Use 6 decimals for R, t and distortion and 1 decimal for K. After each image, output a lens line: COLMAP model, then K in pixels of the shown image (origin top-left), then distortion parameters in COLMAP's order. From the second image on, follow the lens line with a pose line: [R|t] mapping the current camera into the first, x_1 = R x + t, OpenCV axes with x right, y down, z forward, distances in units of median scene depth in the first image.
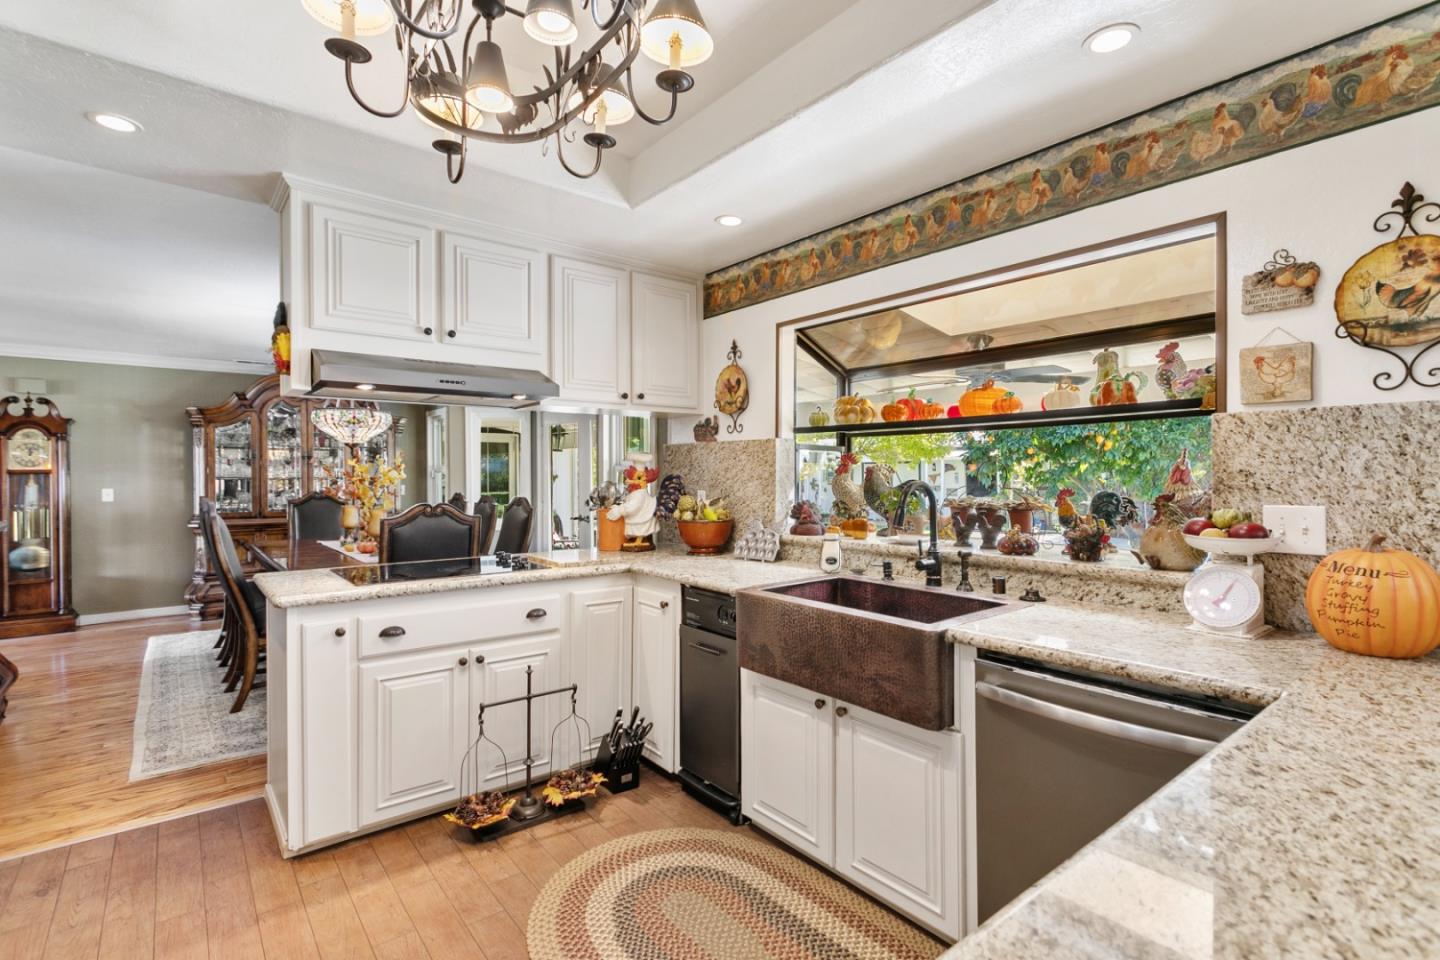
lens RADIAL K [[703.7, 0, 726.8], [0, 703.7, 484.5], [0, 0, 1]] dist [-0.017552, 0.002773]
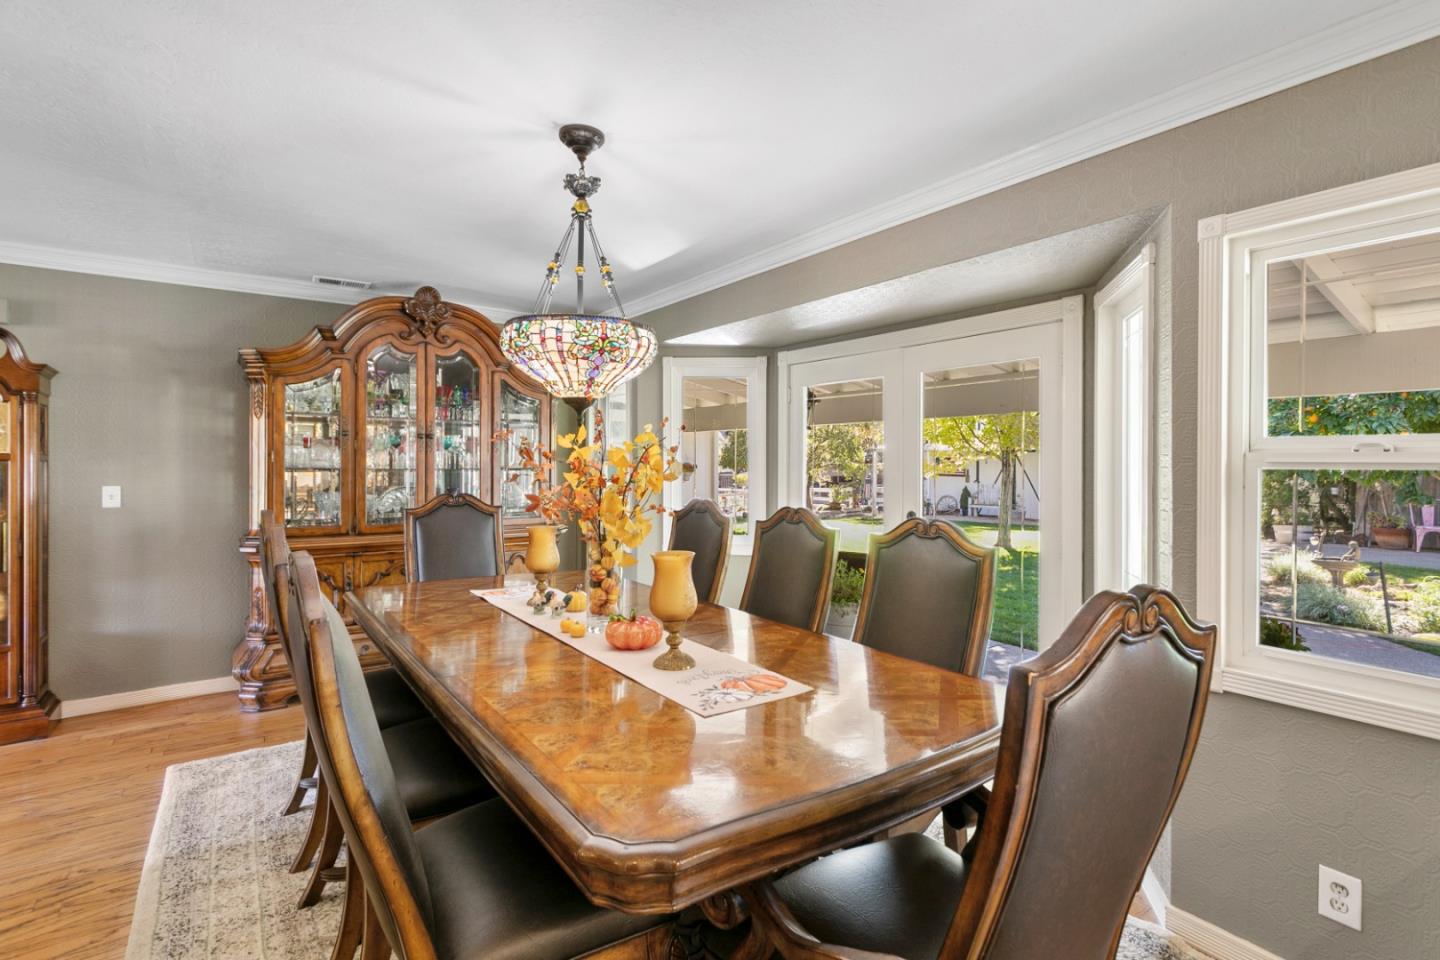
lens RADIAL K [[703.7, 0, 713.7], [0, 703.7, 467.0], [0, 0, 1]] dist [-0.017552, 0.002773]
pose [[0.997560, 0.006695, -0.069496, -0.329337], [-0.007144, 0.999955, -0.006213, -0.010236], [0.069451, 0.006694, 0.997563, 0.434520]]
